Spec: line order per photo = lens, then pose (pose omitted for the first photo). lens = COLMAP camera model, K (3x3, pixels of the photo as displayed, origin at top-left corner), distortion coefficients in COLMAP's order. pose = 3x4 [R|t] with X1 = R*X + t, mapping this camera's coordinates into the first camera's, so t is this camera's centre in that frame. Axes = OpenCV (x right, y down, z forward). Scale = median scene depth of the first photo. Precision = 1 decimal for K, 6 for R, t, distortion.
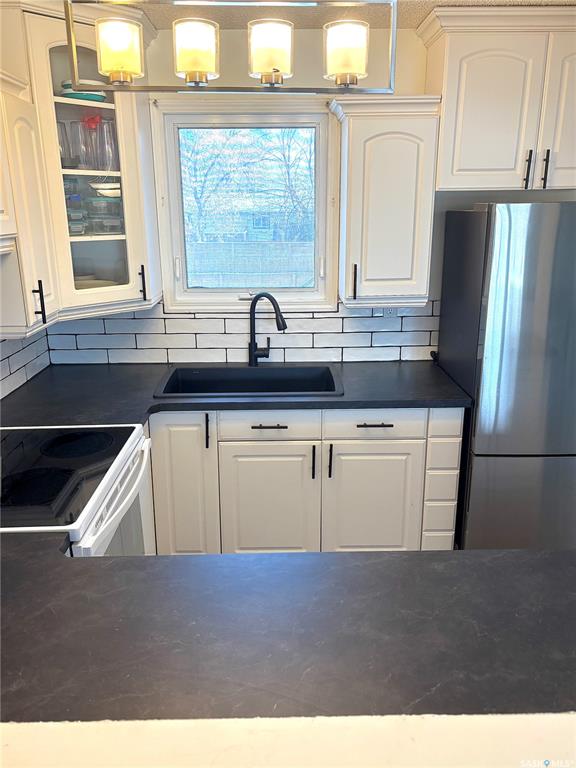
lens RADIAL K [[601.0, 0, 288.4], [0, 601.0, 383.1], [0, 0, 1]] dist [0.032705, -0.012784]
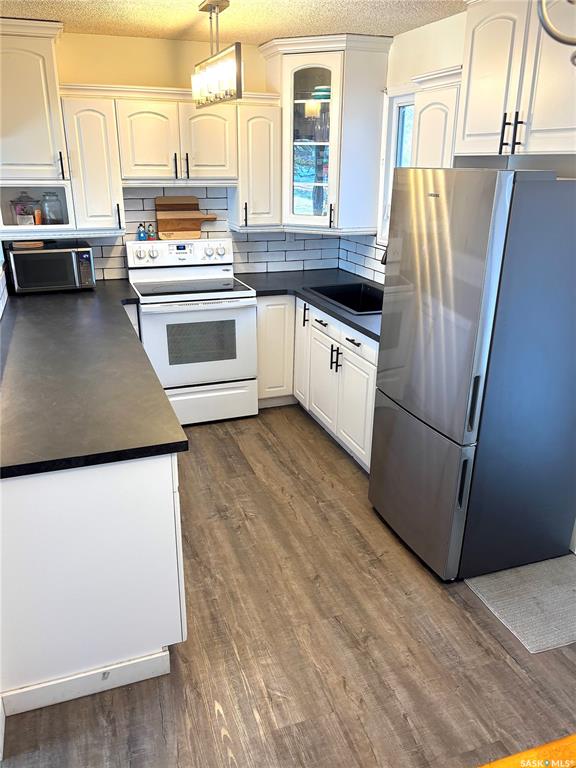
lens RADIAL K [[601.0, 0, 292.3], [0, 601.0, 387.2], [0, 0, 1]] dist [0.032705, -0.012784]
pose [[0.331046, 0.342771, -0.879156, 1.213206], [-0.279292, 0.925538, 0.255688, -0.126331], [0.901335, 0.160896, 0.402129, 0.357140]]
